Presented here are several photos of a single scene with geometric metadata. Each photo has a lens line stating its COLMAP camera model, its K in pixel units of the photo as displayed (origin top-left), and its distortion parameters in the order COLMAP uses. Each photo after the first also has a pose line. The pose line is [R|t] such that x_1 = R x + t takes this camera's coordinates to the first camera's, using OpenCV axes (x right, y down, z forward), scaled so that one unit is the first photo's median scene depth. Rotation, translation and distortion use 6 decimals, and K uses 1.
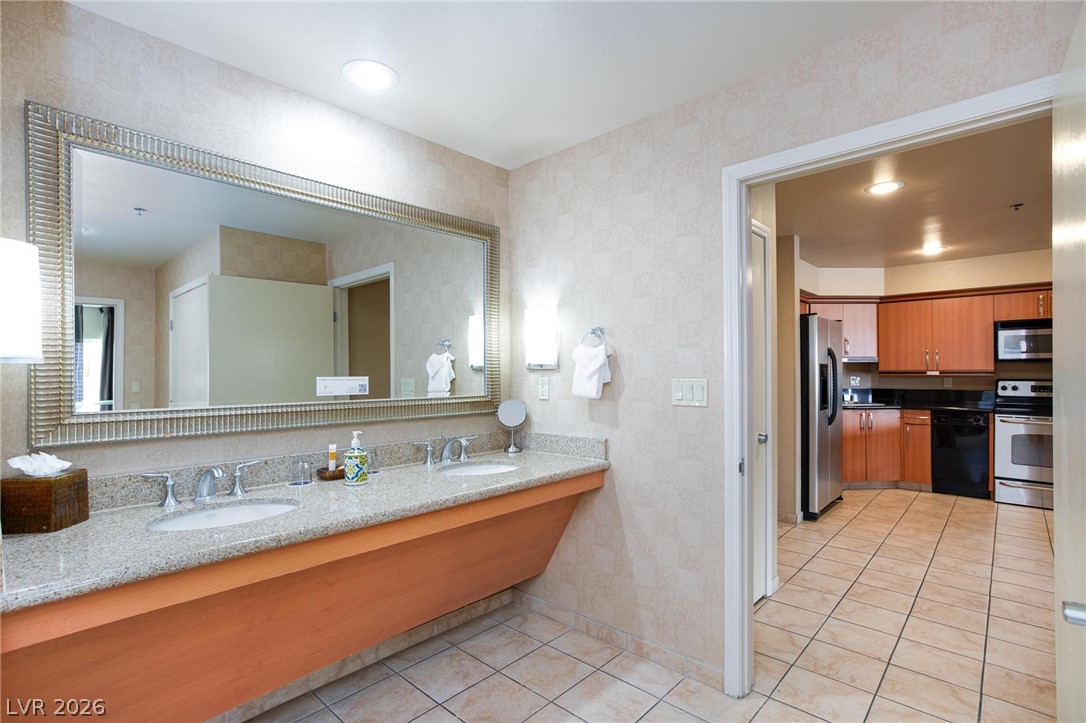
lens RADIAL K [[522.2, 0, 531.7], [0, 522.2, 373.2], [0, 0, 1]] dist [-0.002904, 0.001709]
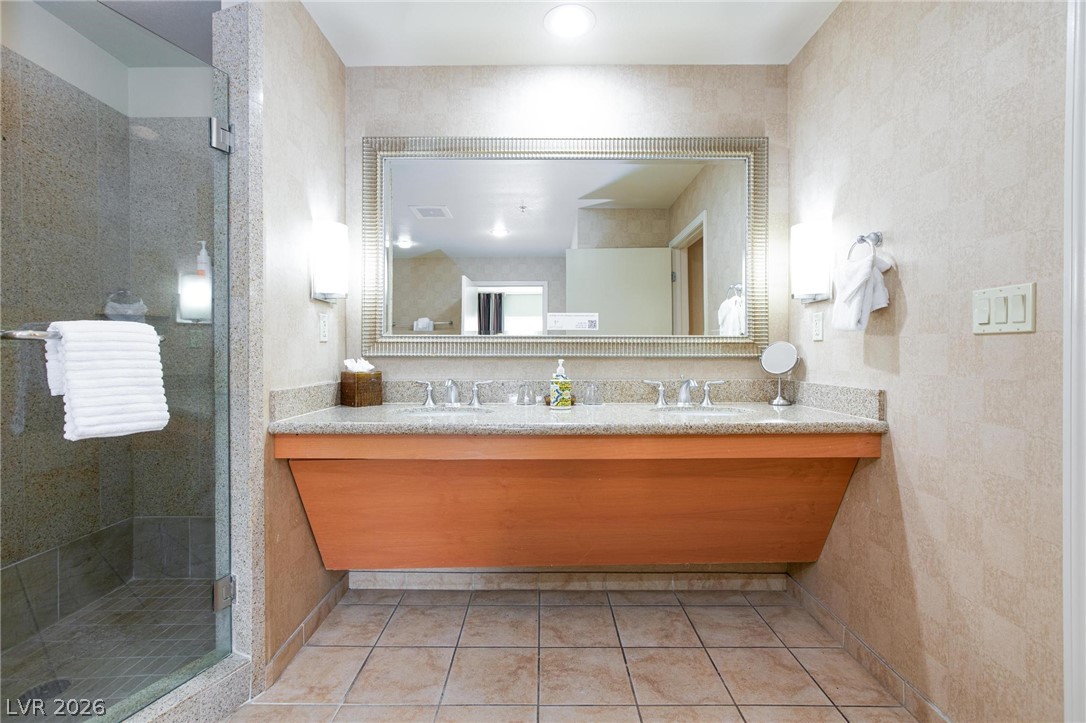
lens RADIAL K [[509.0, 0, 542.7], [0, 509.0, 351.0], [0, 0, 1]] dist [-0.024366, 0.022138]
pose [[0.688319, 0.003612, -0.725399, 0.323283], [-0.006090, 0.999981, -0.000799, 0.077707], [0.725382, 0.004967, 0.688328, 0.210535]]
